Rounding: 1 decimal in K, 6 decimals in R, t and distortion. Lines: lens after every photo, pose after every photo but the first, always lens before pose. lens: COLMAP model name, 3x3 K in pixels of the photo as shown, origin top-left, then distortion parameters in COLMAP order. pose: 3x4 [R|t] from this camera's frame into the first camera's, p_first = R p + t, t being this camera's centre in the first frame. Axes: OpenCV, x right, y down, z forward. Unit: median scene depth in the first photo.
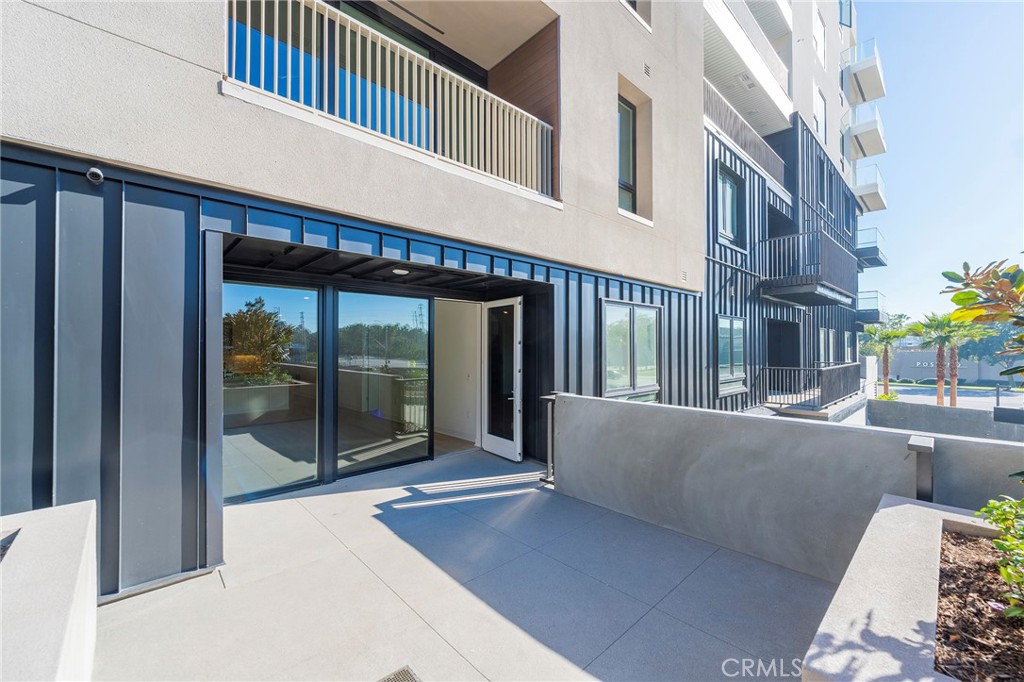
lens RADIAL K [[415.5, 0, 512.3], [0, 415.5, 348.0], [0, 0, 1]] dist [-0.000545, -0.000129]
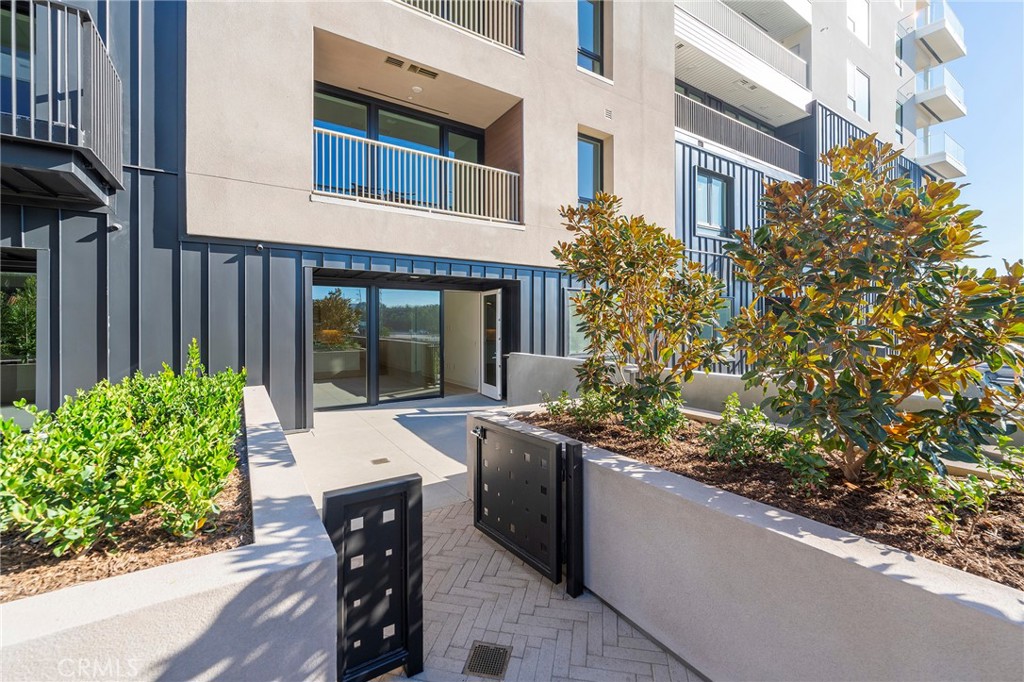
lens RADIAL K [[381.4, 0, 516.2], [0, 381.4, 328.1], [0, 0, 1]] dist [-0.000019, -0.000160]
pose [[0.992492, -0.000901, -0.122306, 0.240698], [0.002116, 0.999950, 0.009806, 0.003170], [0.122291, -0.009992, 0.992444, -0.338909]]
